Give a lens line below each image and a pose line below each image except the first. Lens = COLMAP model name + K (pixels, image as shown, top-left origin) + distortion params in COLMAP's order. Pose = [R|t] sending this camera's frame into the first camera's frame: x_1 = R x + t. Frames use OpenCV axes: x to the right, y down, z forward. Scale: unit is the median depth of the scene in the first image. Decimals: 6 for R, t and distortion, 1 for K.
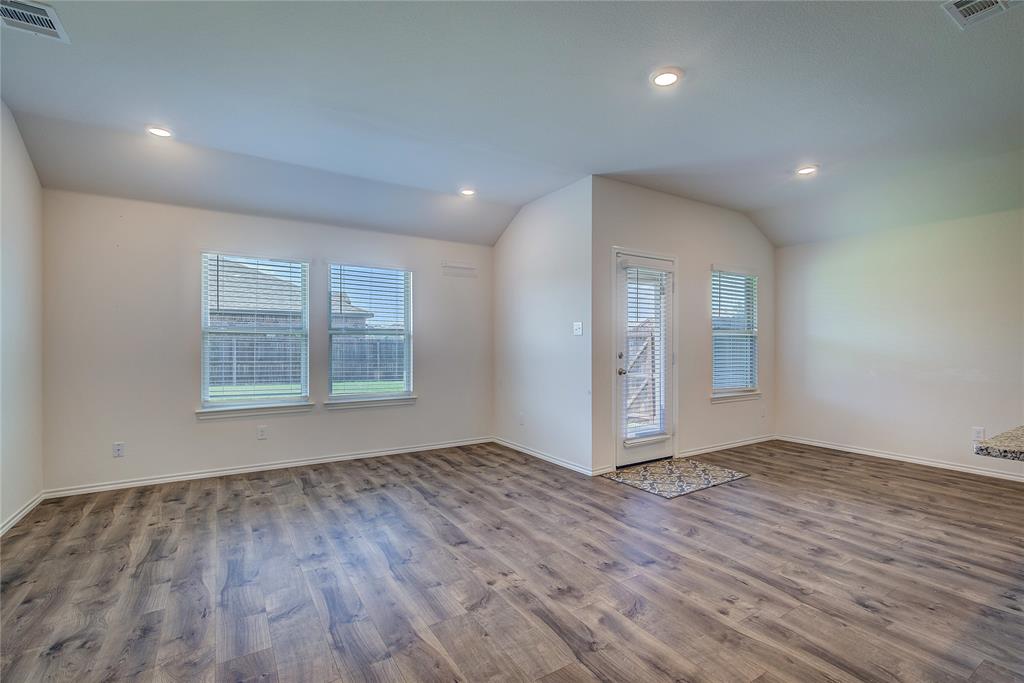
lens RADIAL K [[469.4, 0, 534.2], [0, 469.4, 343.7], [0, 0, 1]] dist [0.001594, 0.001587]
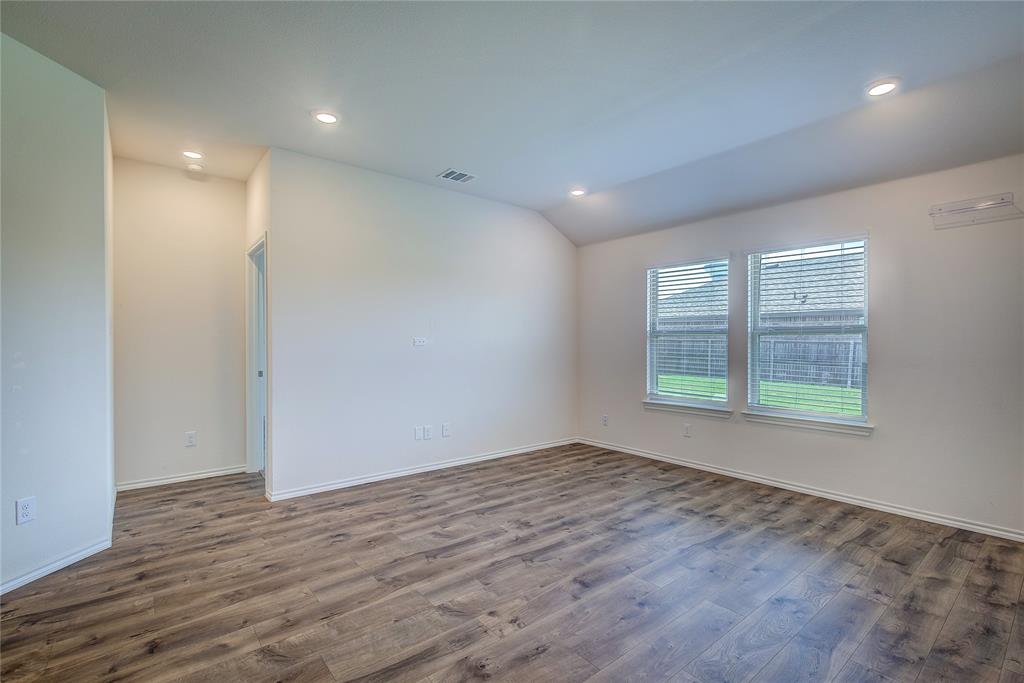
lens RADIAL K [[469.4, 0, 514.8], [0, 469.4, 345.3], [0, 0, 1]] dist [0.001594, 0.001587]
pose [[0.098843, 0.001824, -0.995101, 0.556654], [-0.002369, 0.999996, 0.001597, -0.003351], [0.995100, 0.002199, 0.098847, 0.659105]]
